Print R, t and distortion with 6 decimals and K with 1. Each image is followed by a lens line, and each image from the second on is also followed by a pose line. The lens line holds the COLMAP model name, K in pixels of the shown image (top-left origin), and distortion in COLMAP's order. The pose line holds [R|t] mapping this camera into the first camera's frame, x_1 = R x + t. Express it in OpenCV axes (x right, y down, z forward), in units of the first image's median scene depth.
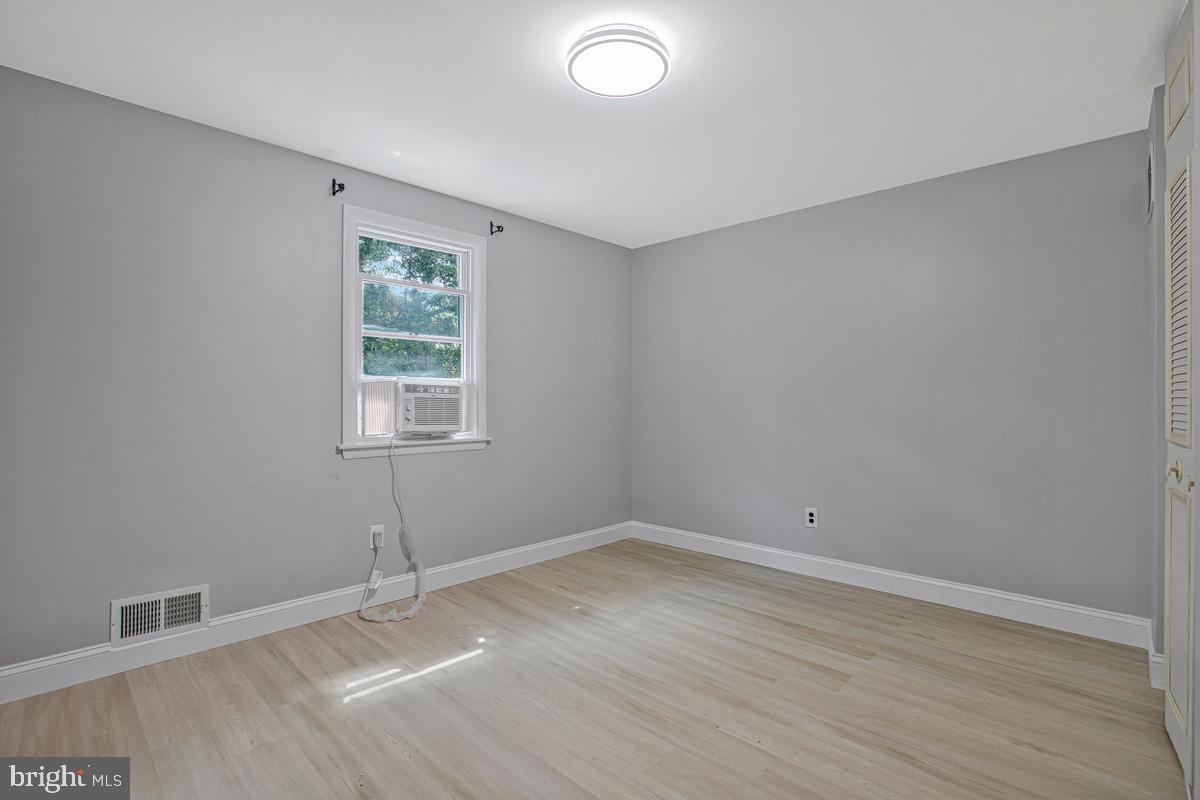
lens RADIAL K [[558.6, 0, 598.8], [0, 558.6, 398.4], [0, 0, 1]] dist [-0.045371, 0.008539]
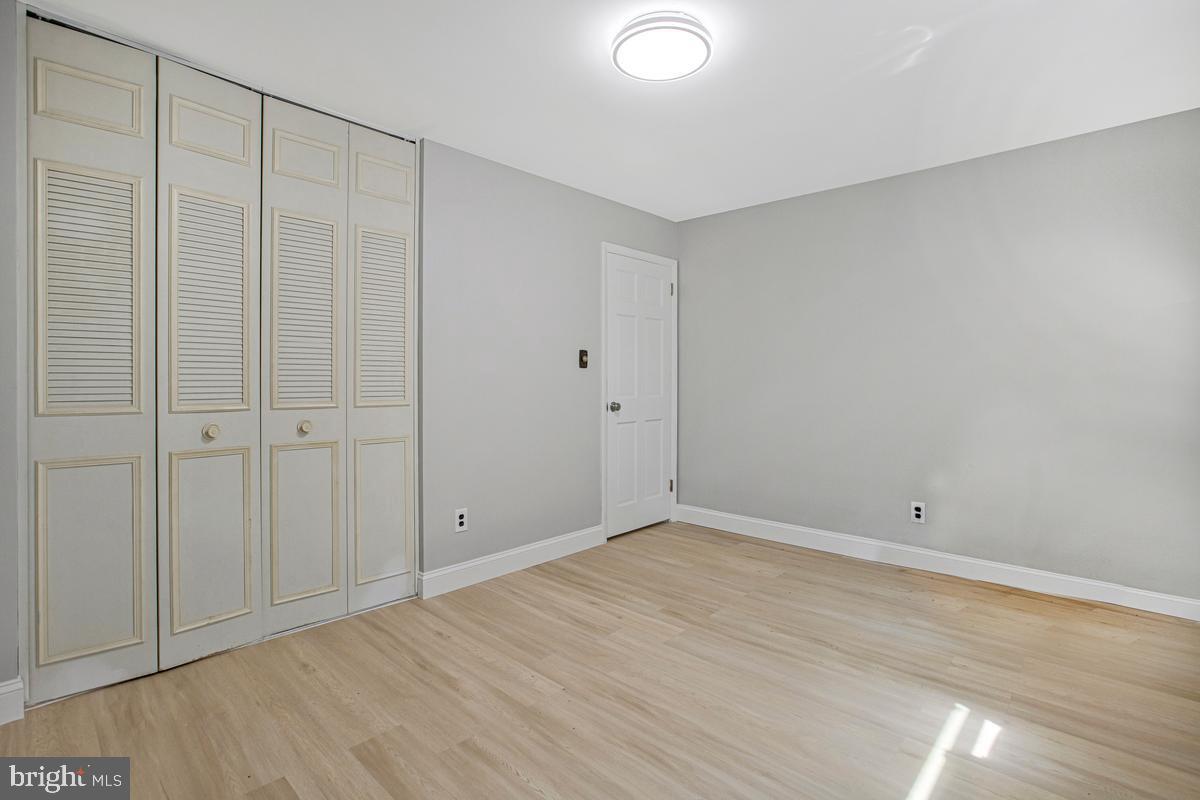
lens RADIAL K [[558.6, 0, 599.2], [0, 558.6, 390.9], [0, 0, 1]] dist [-0.045371, 0.008539]
pose [[-0.999906, -0.002871, -0.013431, 0.152938], [-0.003011, 0.999941, 0.010451, 0.019274], [0.013400, 0.010490, -0.999855, 1.891508]]
